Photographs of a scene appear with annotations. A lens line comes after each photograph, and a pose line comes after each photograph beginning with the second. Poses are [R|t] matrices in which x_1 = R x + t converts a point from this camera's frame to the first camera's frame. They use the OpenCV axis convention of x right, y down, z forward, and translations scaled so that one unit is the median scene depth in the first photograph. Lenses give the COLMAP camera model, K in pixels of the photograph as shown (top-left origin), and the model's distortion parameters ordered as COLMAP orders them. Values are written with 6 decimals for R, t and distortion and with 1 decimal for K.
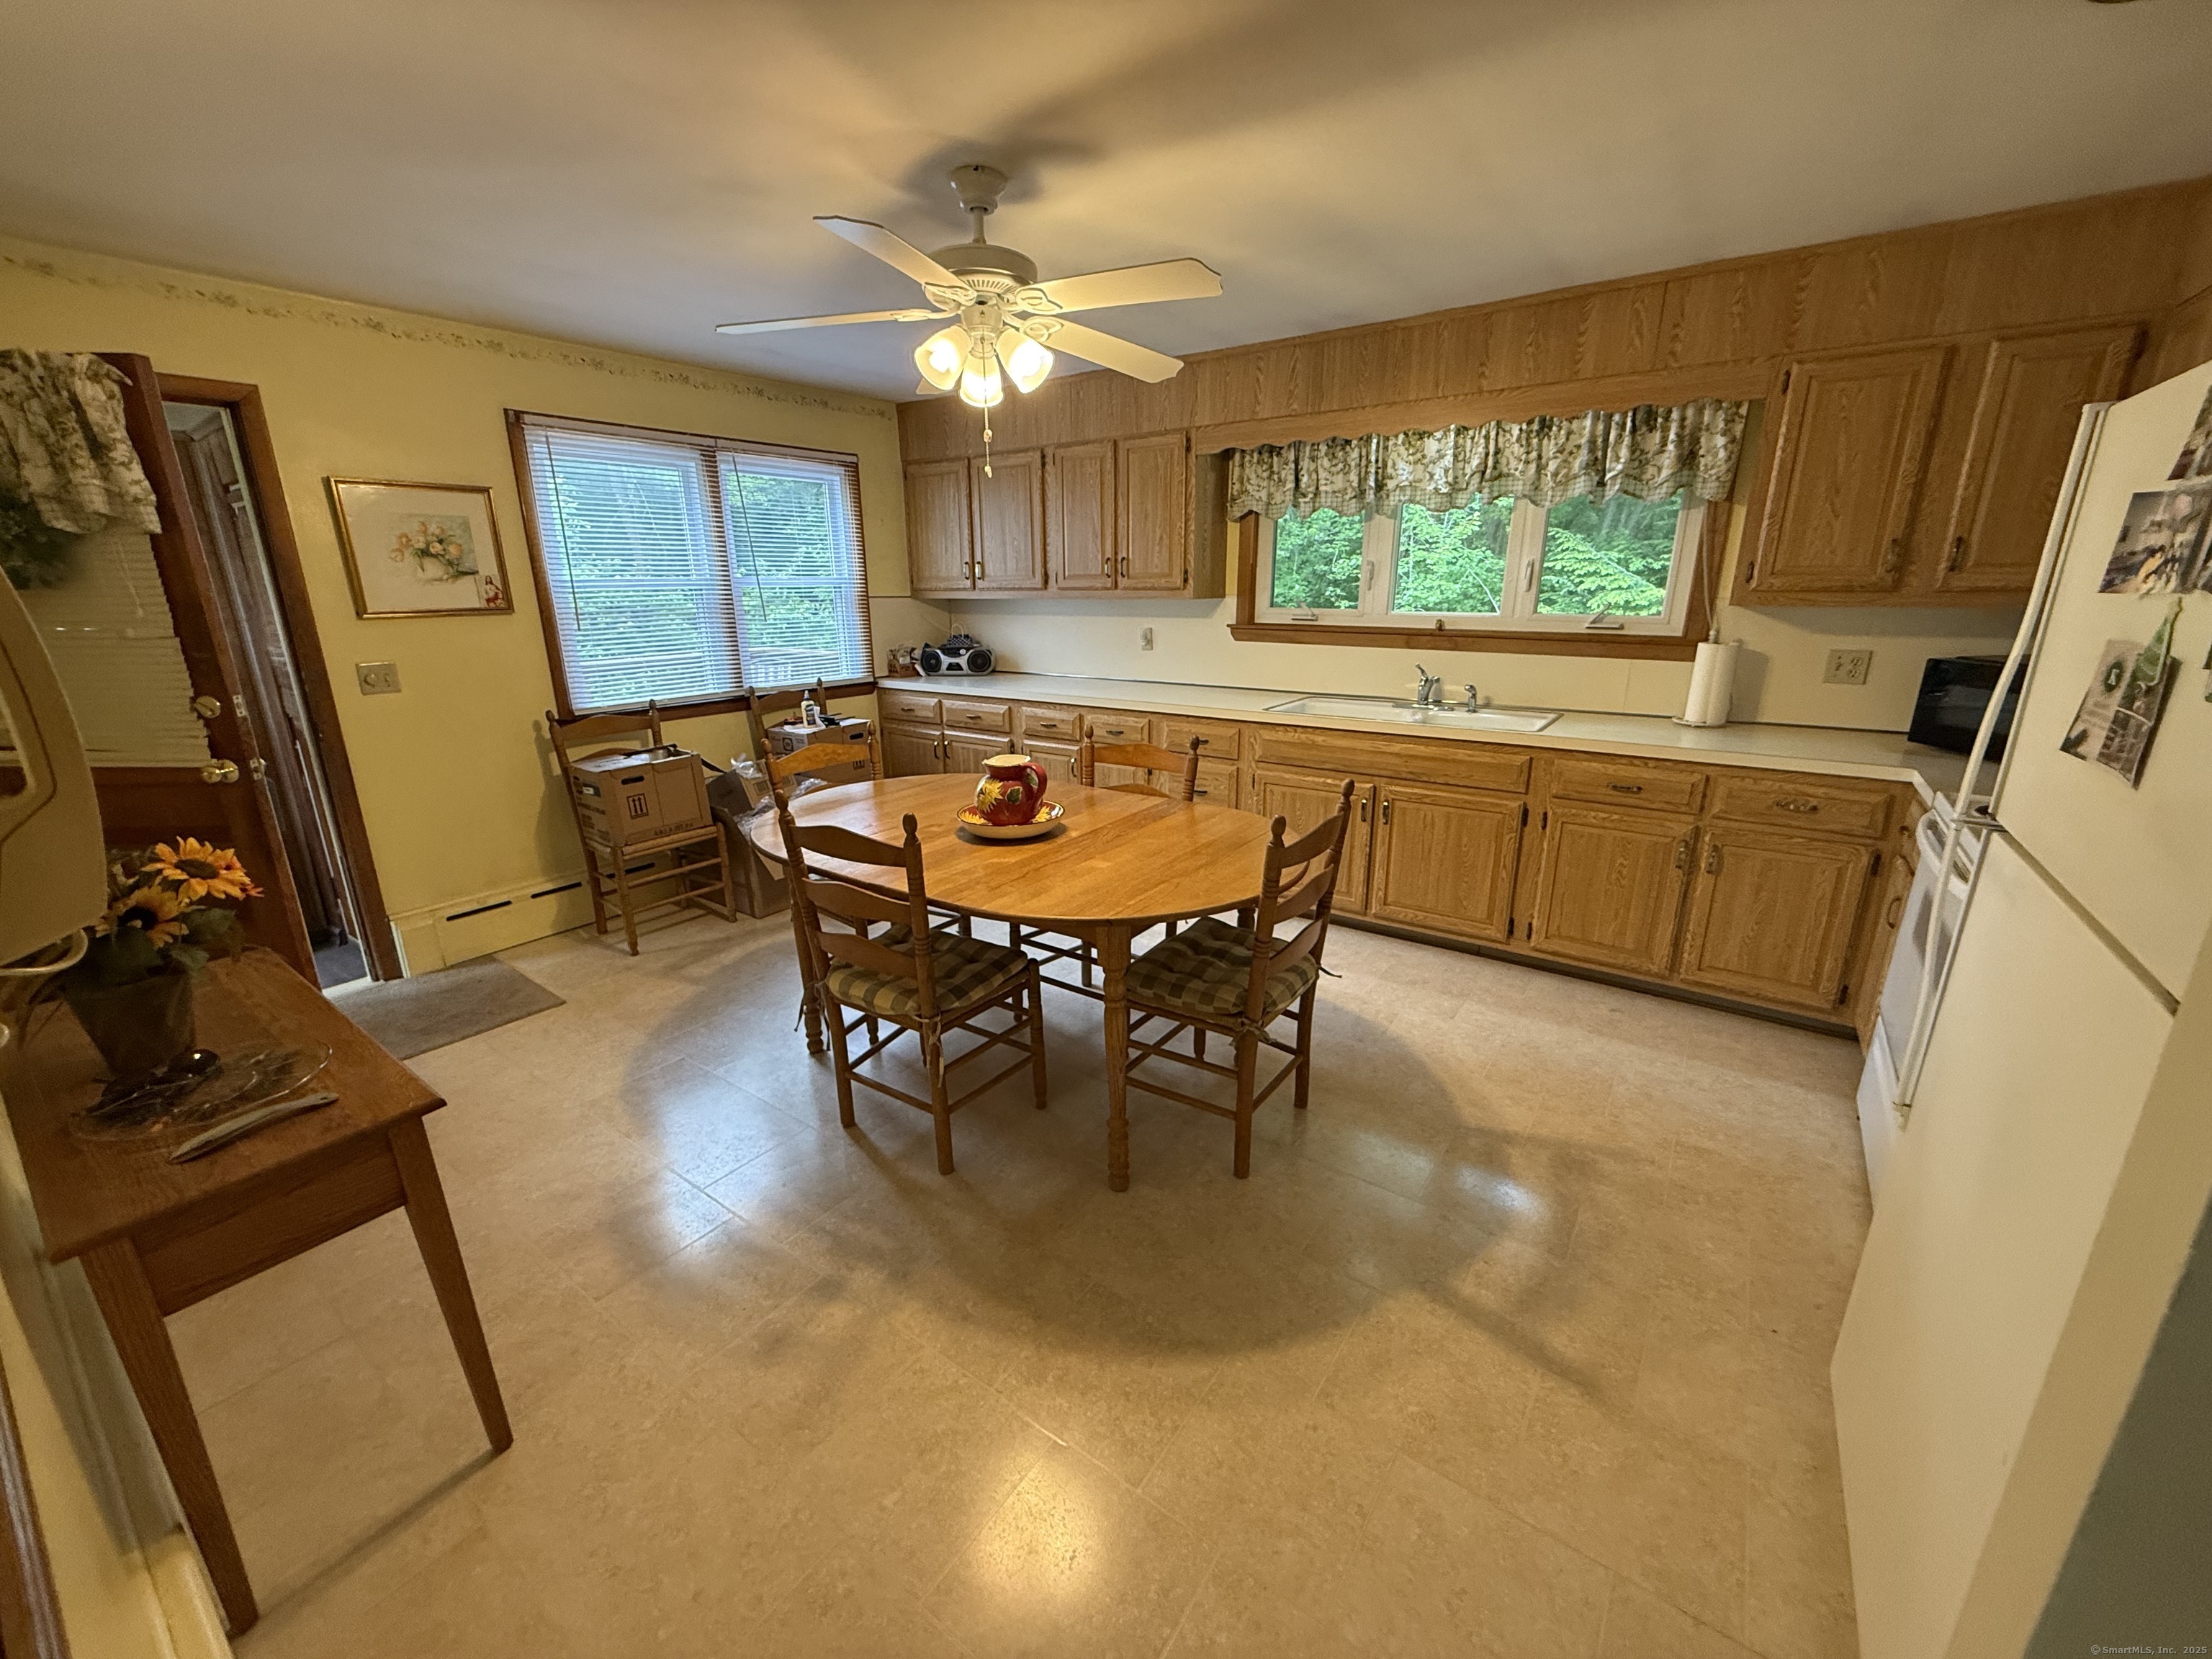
lens RADIAL K [[877.8, 0, 1105.6], [0, 877.8, 834.6], [0, 0, 1]] dist [0.000753, -0.000615]
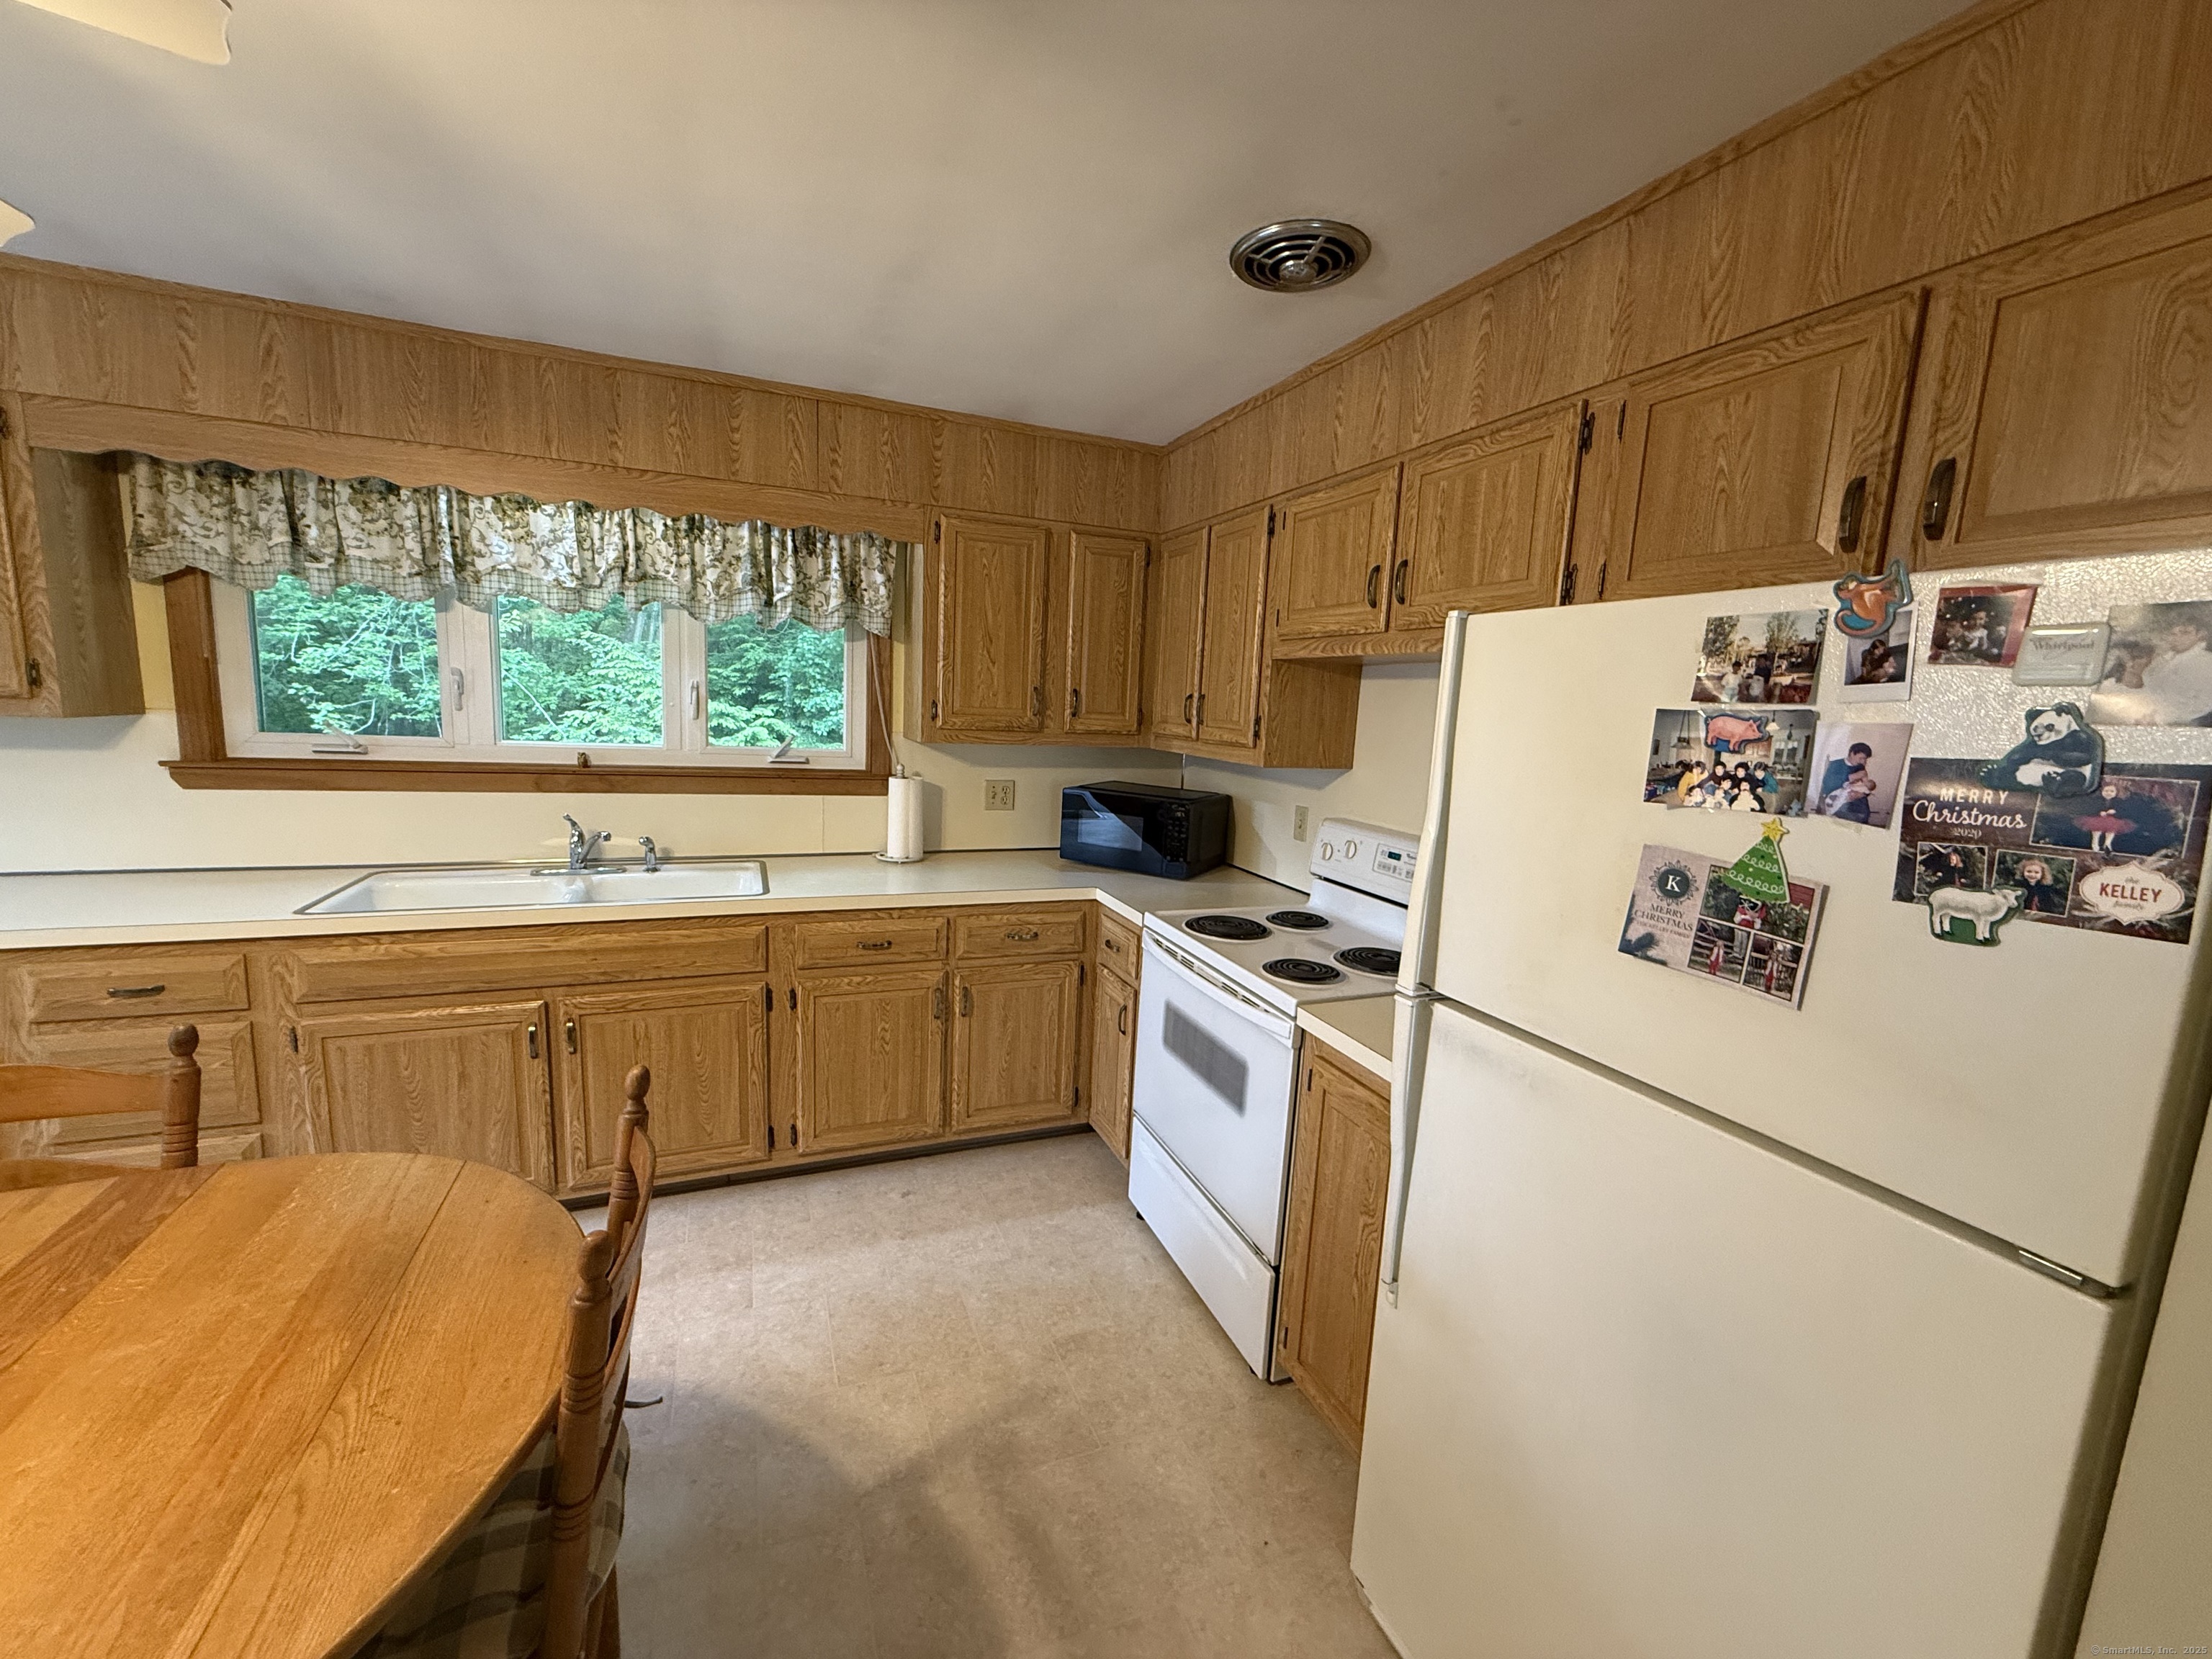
lens RADIAL K [[877.8, 0, 1105.6], [0, 877.8, 834.6], [0, 0, 1]] dist [0.000753, -0.000615]
pose [[0.535346, -0.094101, 0.839374, -0.015600], [0.187873, 0.982145, -0.009717, -0.102032], [-0.823473, 0.162898, 0.543467, 0.286036]]
